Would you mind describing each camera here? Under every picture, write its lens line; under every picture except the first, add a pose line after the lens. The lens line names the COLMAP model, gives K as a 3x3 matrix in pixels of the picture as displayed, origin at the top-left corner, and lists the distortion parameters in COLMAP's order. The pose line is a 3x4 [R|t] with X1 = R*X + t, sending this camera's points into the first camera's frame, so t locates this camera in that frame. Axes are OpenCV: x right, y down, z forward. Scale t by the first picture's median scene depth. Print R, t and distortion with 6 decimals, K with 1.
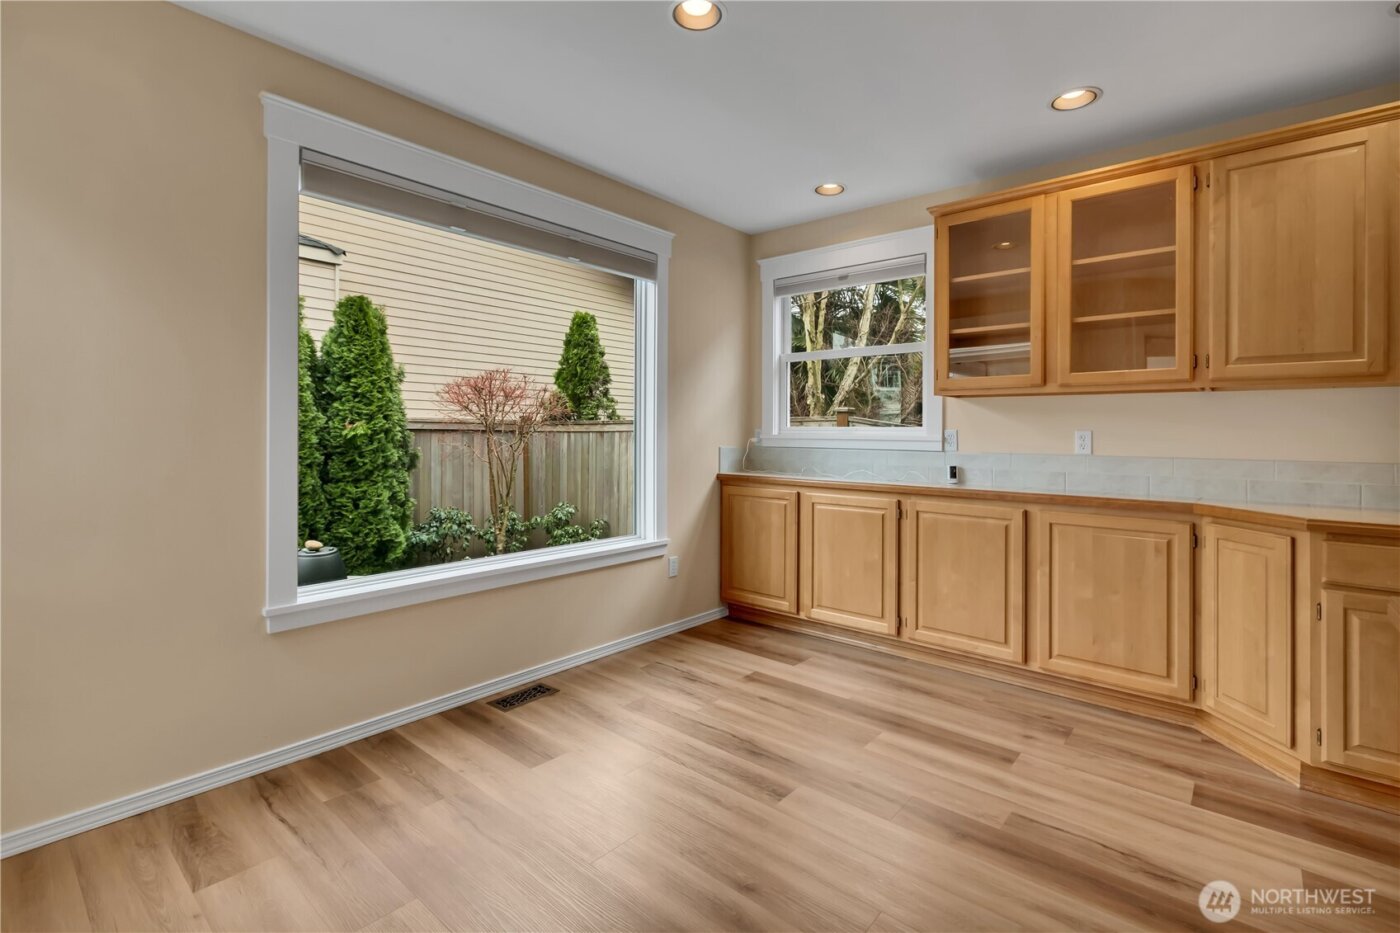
lens RADIAL K [[635.7, 0, 699.4], [0, 635.7, 434.0], [0, 0, 1]] dist [-0.000347, 0.000098]
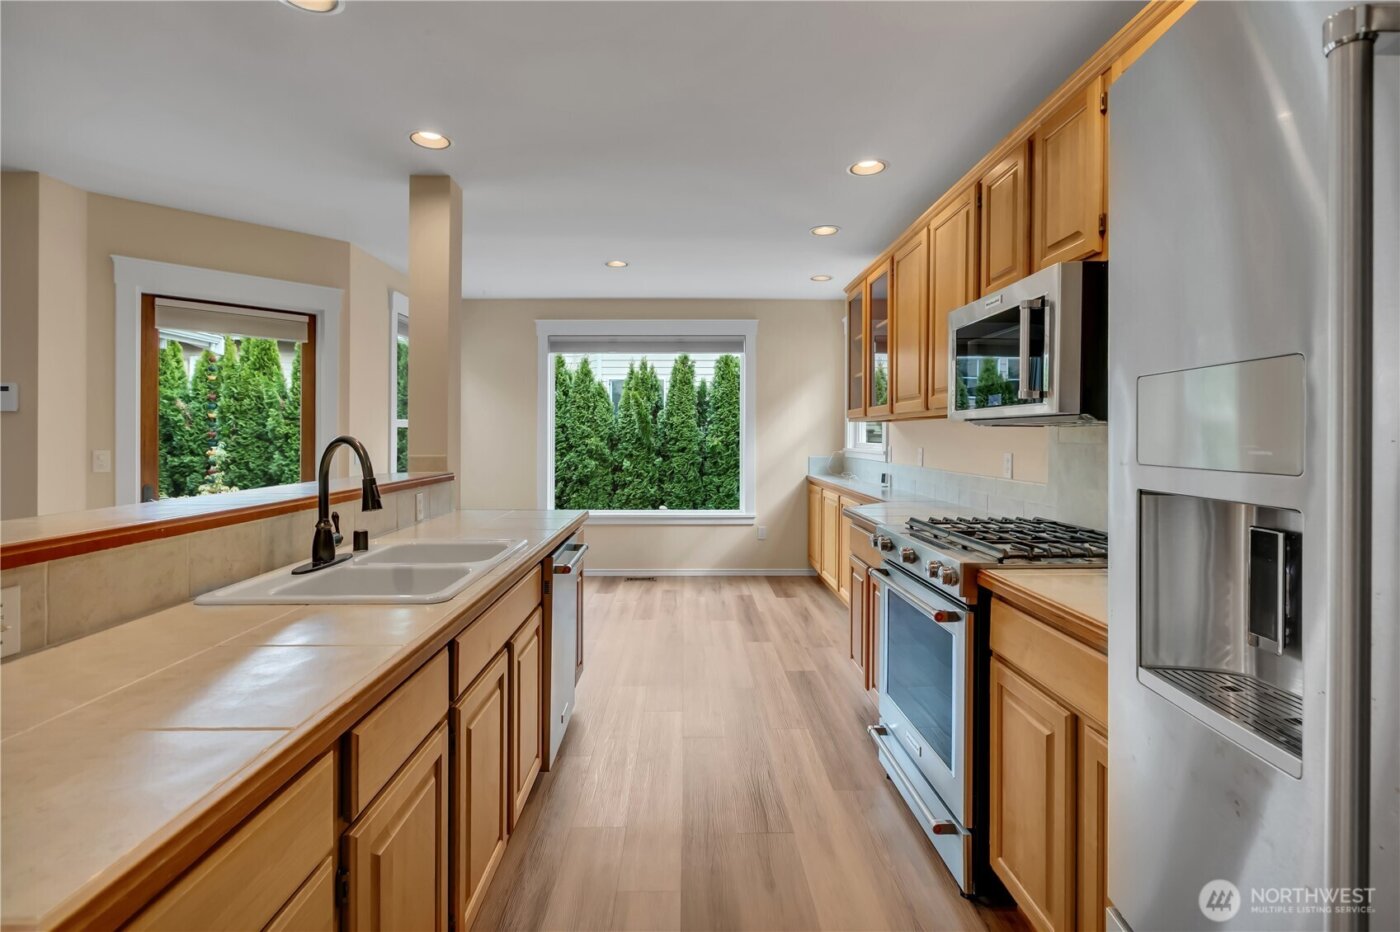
lens RADIAL K [[662.5, 0, 702.3], [0, 662.5, 437.6], [0, 0, 1]] dist [-0.000201, -0.000031]
pose [[0.665187, -0.006141, -0.746651, 0.645991], [0.005187, 0.999980, -0.003603, -0.011783], [0.746659, -0.001476, 0.665206, -0.111812]]
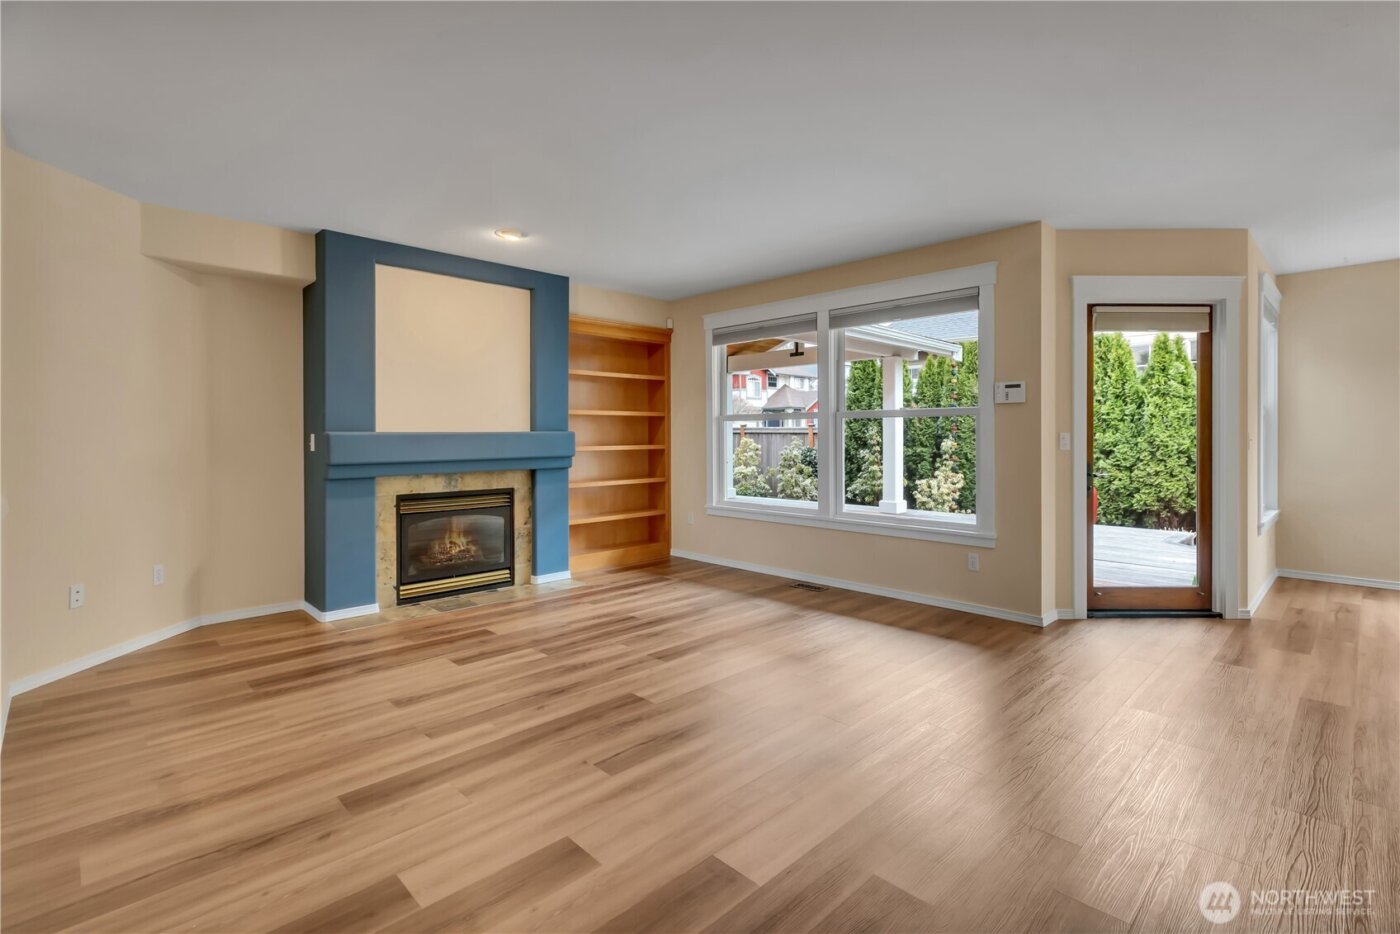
lens RADIAL K [[662.5, 0, 702.3], [0, 662.5, 438.6], [0, 0, 1]] dist [-0.000201, -0.000031]
pose [[-0.077514, -0.005431, -0.996977, 0.624513], [0.000781, 0.999985, -0.005508, 0.004633], [0.996991, -0.001206, -0.077508, -0.448696]]
